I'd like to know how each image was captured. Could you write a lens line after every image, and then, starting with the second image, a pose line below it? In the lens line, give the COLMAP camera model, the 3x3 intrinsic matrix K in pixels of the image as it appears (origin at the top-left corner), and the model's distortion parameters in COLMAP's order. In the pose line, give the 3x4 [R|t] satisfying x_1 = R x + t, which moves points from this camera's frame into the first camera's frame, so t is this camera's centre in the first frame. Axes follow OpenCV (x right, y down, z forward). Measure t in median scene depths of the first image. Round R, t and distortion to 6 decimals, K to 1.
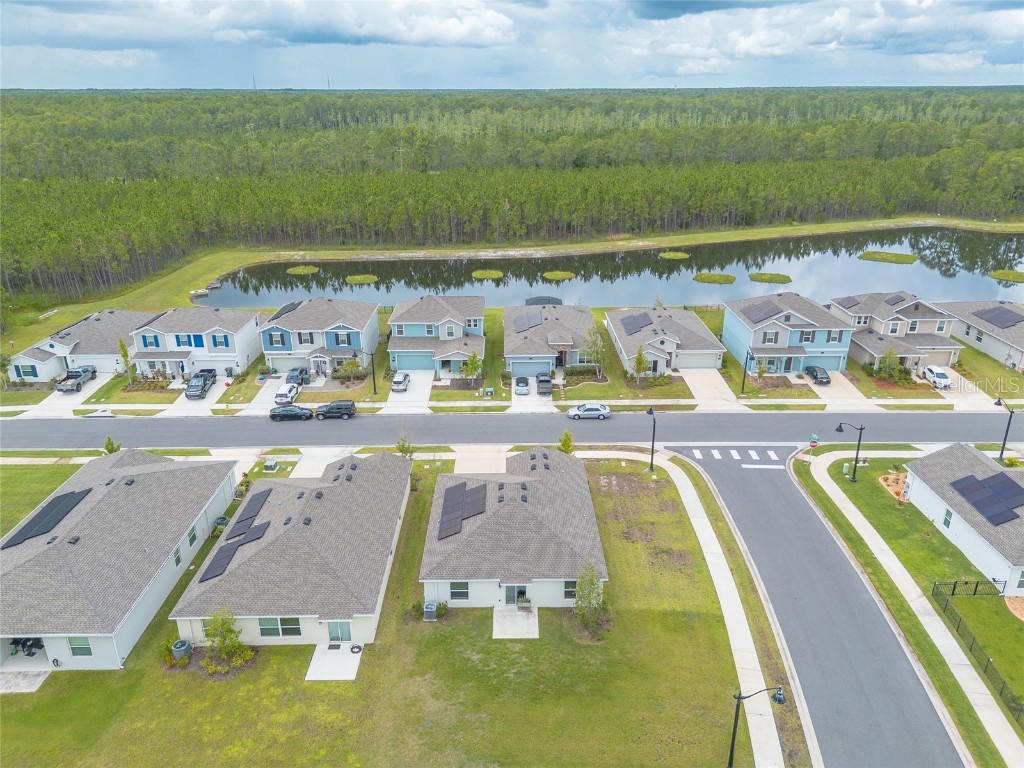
lens RADIAL K [[728.5, 0, 512.2], [0, 728.5, 384.8], [0, 0, 1]] dist [0.062664, -0.054952]
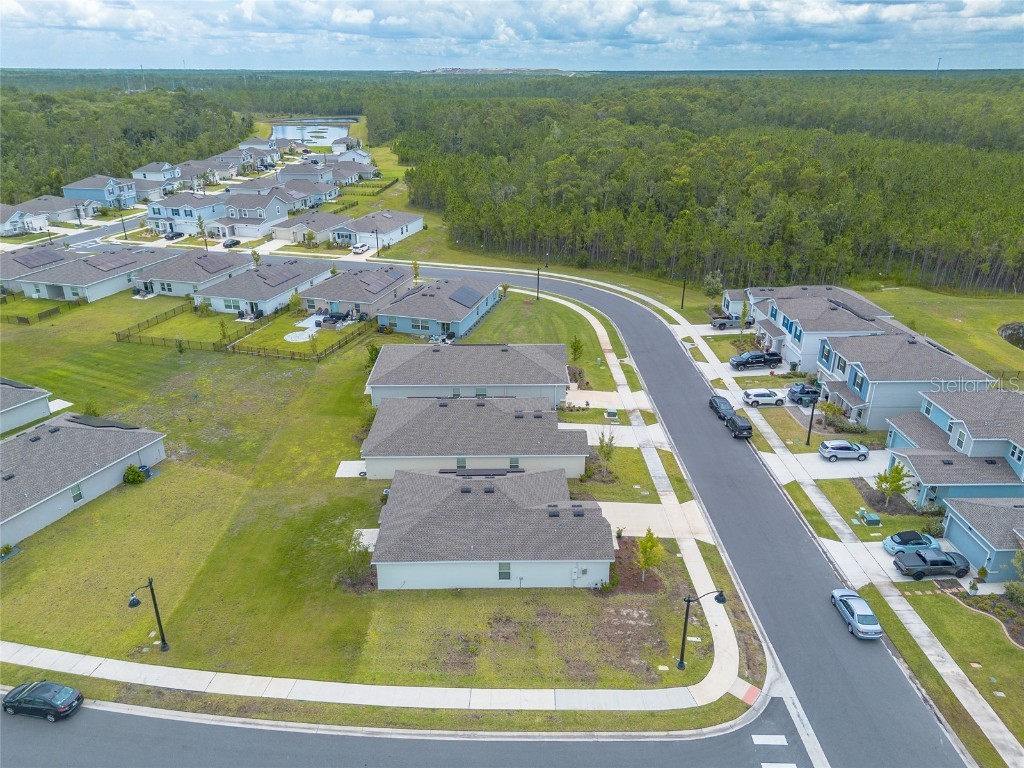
lens RADIAL K [[728.5, 0, 508.1], [0, 728.5, 384.0], [0, 0, 1]] dist [0.062664, -0.054952]
pose [[0.005525, 0.395557, -0.918425, 0.573055], [-0.373995, 0.852604, 0.364958, -0.232643], [0.927414, 0.341470, 0.152647, 0.546271]]
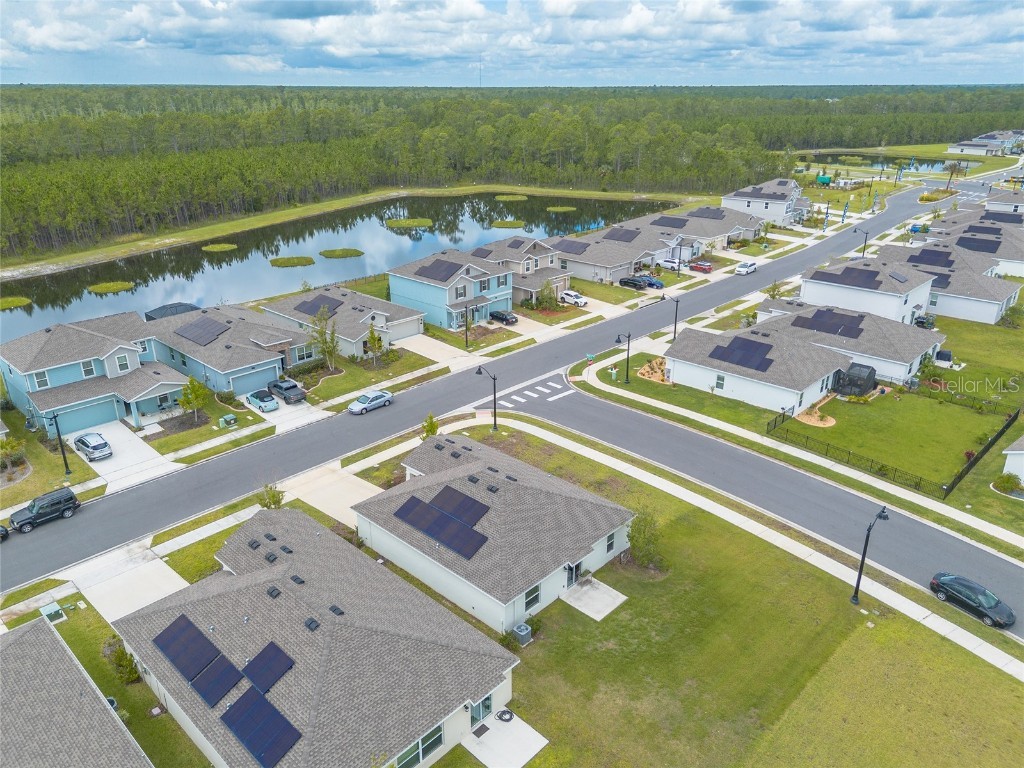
lens RADIAL K [[728.5, 0, 512.7], [0, 728.5, 389.8], [0, 0, 1]] dist [0.062664, -0.054952]
pose [[0.693474, -0.271493, 0.667372, -0.349094], [0.266705, 0.957217, 0.112268, -0.029689], [-0.669300, 0.100137, 0.736214, 0.216756]]
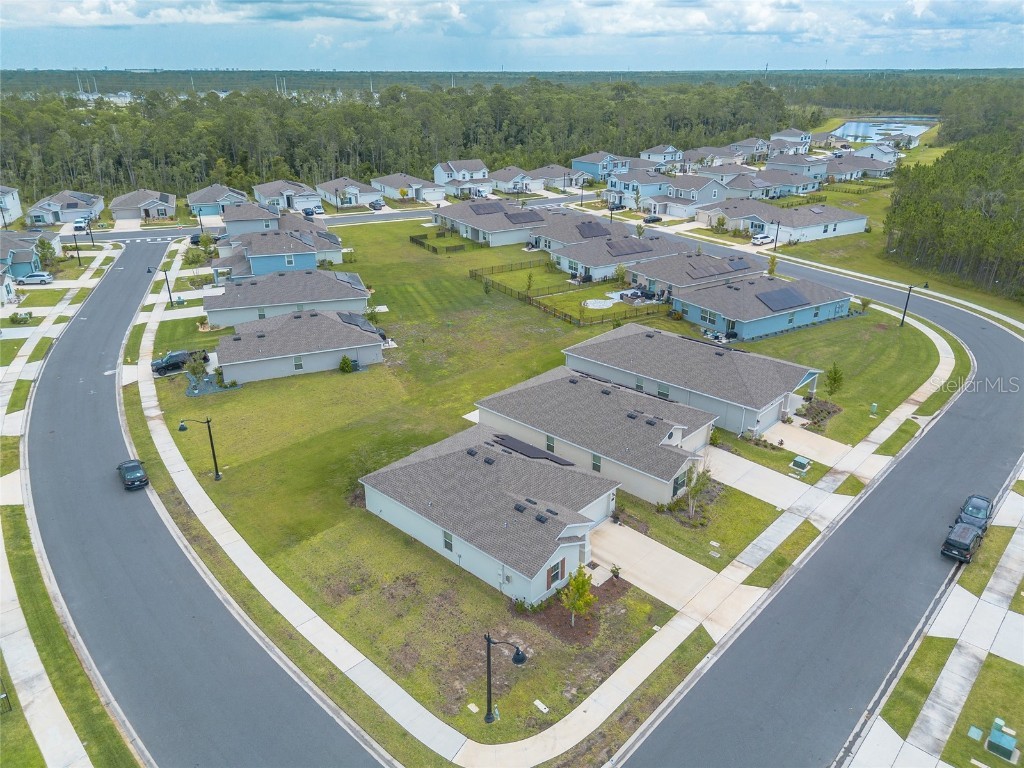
lens RADIAL K [[728.5, 0, 509.7], [0, 728.5, 381.4], [0, 0, 1]] dist [0.062664, -0.054952]
pose [[-0.687905, 0.286197, -0.666992, 0.386050], [-0.267629, 0.754196, 0.599636, -0.326555], [0.674656, 0.590999, -0.442221, 0.903911]]
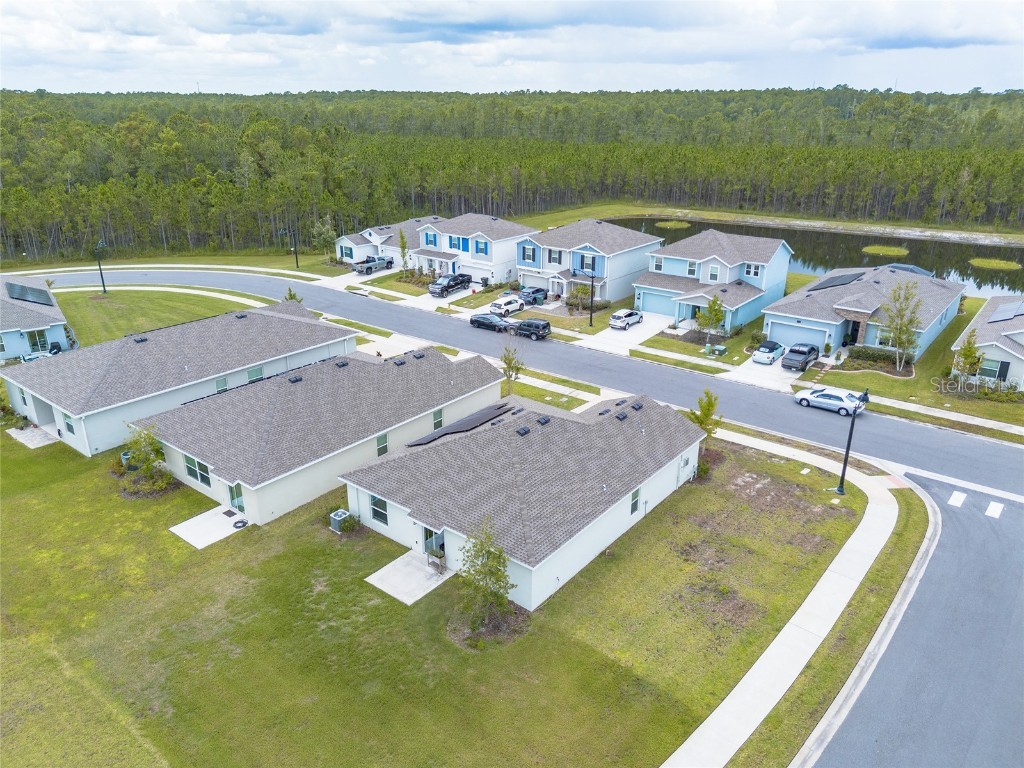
lens RADIAL K [[728.5, 0, 509.9], [0, 728.5, 379.9], [0, 0, 1]] dist [0.062664, -0.054952]
pose [[0.775064, 0.227685, -0.589437, 0.260294], [-0.237560, 0.969387, 0.062077, 0.044500], [0.585527, 0.091913, 0.805426, 0.276148]]
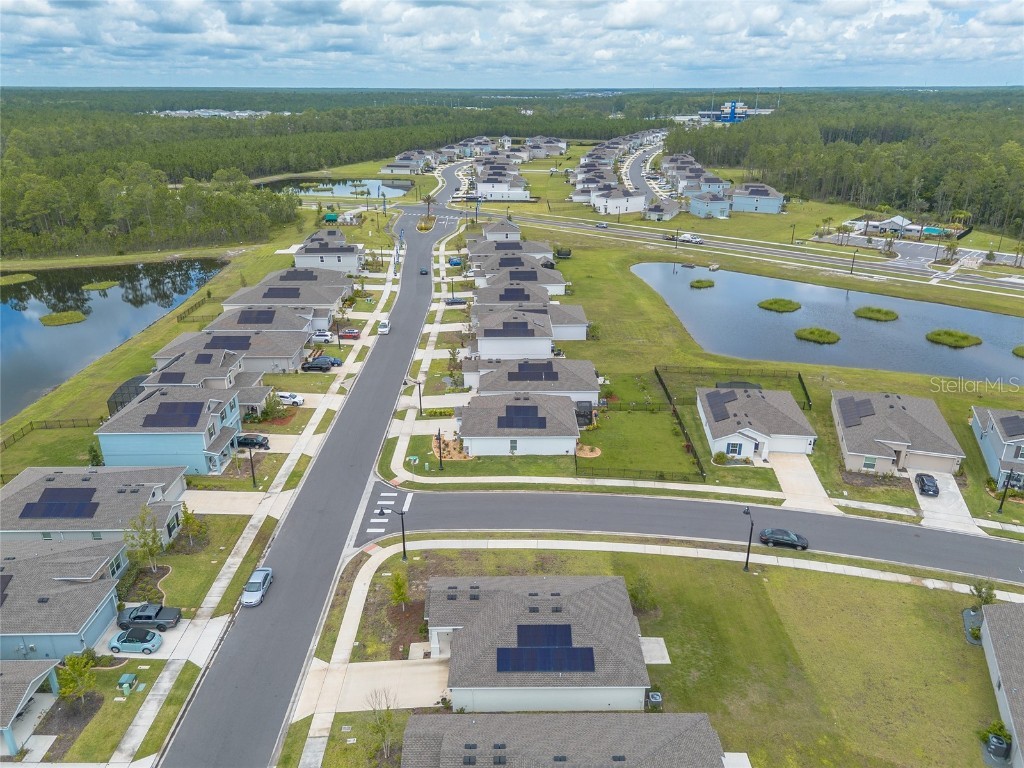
lens RADIAL K [[728.5, 0, 509.8], [0, 728.5, 390.7], [0, 0, 1]] dist [0.062664, -0.054952]
pose [[-0.001314, -0.378518, 0.925593, -0.556265], [0.373467, 0.858435, 0.351585, -0.324169], [-0.927643, 0.346140, 0.140236, 0.519568]]
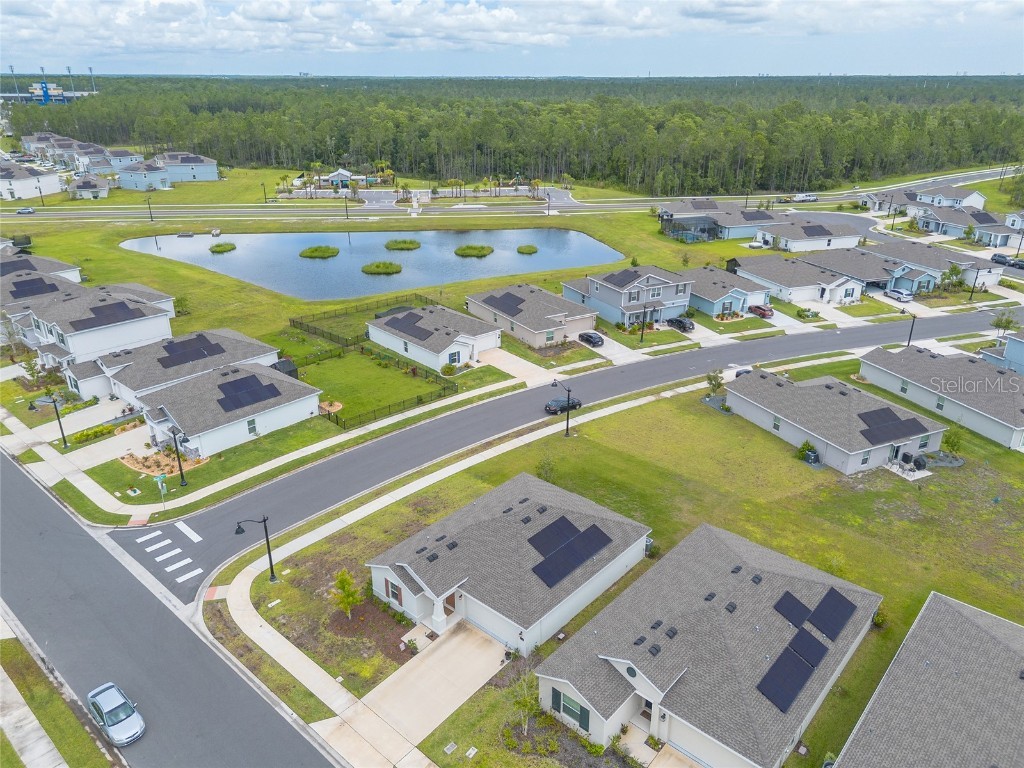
lens RADIAL K [[728.5, 0, 512.0], [0, 728.5, 389.9], [0, 0, 1]] dist [0.062664, -0.054952]
pose [[-0.743520, -0.260345, 0.615954, -0.349204], [0.250590, 0.745509, 0.617592, -0.369309], [-0.619987, 0.613544, -0.489061, 0.902530]]
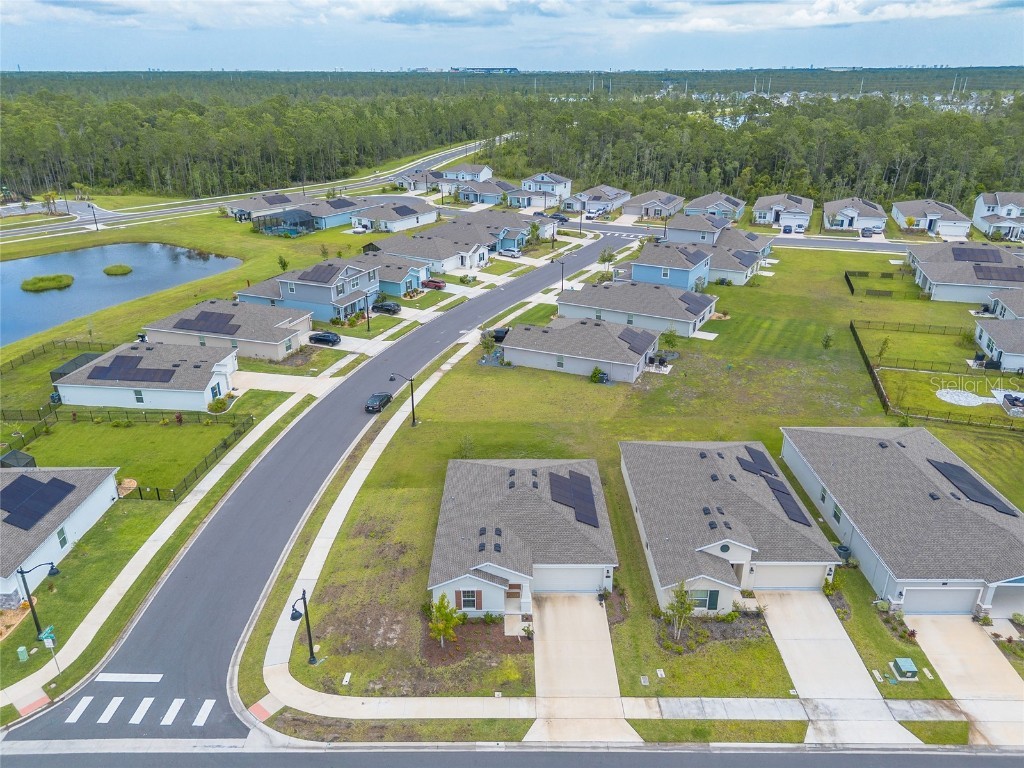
lens RADIAL K [[728.5, 0, 511.9], [0, 728.5, 385.1], [0, 0, 1]] dist [0.062664, -0.054952]
pose [[-0.999924, 0.002605, 0.012032, 0.002834], [0.010359, 0.706213, 0.707923, -0.428941], [-0.006653, 0.707994, -0.706187, 1.057207]]
